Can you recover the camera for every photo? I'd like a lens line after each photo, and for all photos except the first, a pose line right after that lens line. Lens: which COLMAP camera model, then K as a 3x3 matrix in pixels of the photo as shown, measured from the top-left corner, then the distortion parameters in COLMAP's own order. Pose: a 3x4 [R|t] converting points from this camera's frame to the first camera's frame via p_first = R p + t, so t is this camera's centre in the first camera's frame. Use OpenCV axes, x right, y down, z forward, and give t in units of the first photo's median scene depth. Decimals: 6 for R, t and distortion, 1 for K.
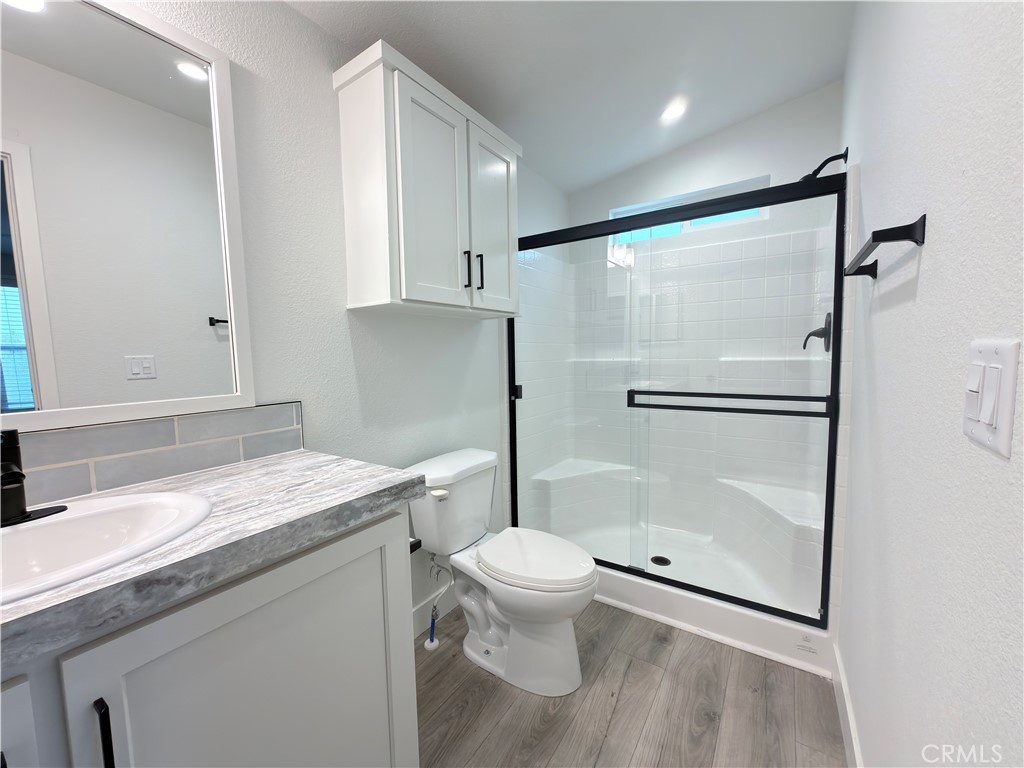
lens RADIAL K [[406.0, 0, 510.4], [0, 406.0, 387.9], [0, 0, 1]] dist [0.004081, -0.000880]
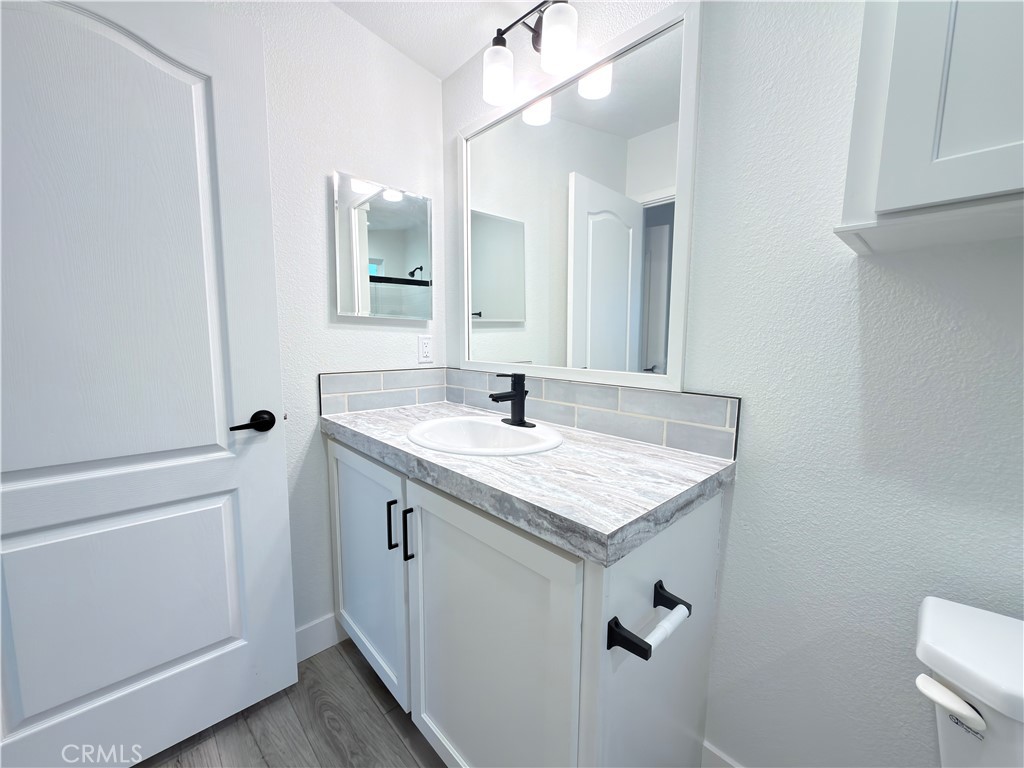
lens RADIAL K [[406.0, 0, 508.0], [0, 406.0, 389.9], [0, 0, 1]] dist [0.004081, -0.000880]
pose [[-0.217007, 0.144672, -0.965390, 0.306270], [-0.089280, 0.981871, 0.167210, -0.071863], [0.972079, 0.122476, -0.200157, 0.772013]]
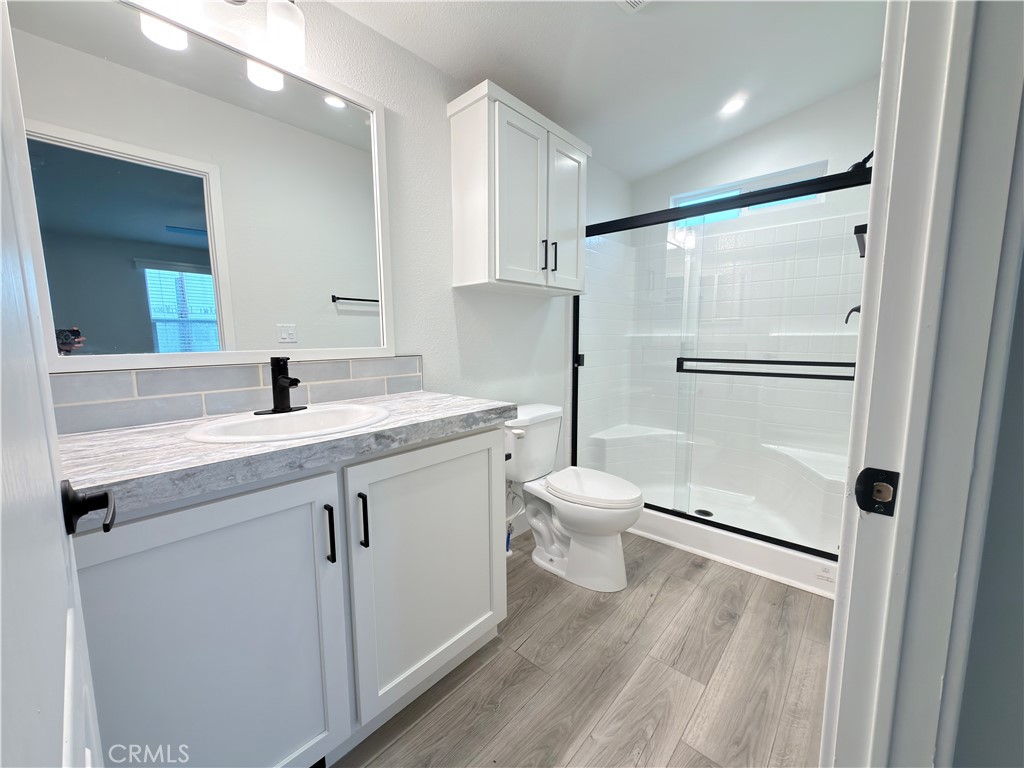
lens RADIAL K [[406.0, 0, 511.2], [0, 406.0, 386.3], [0, 0, 1]] dist [0.004081, -0.000880]
pose [[0.990444, 0.030883, -0.134411, -0.034805], [-0.025664, 0.998854, 0.040390, 0.077782], [0.135504, -0.036554, 0.990102, -0.324421]]
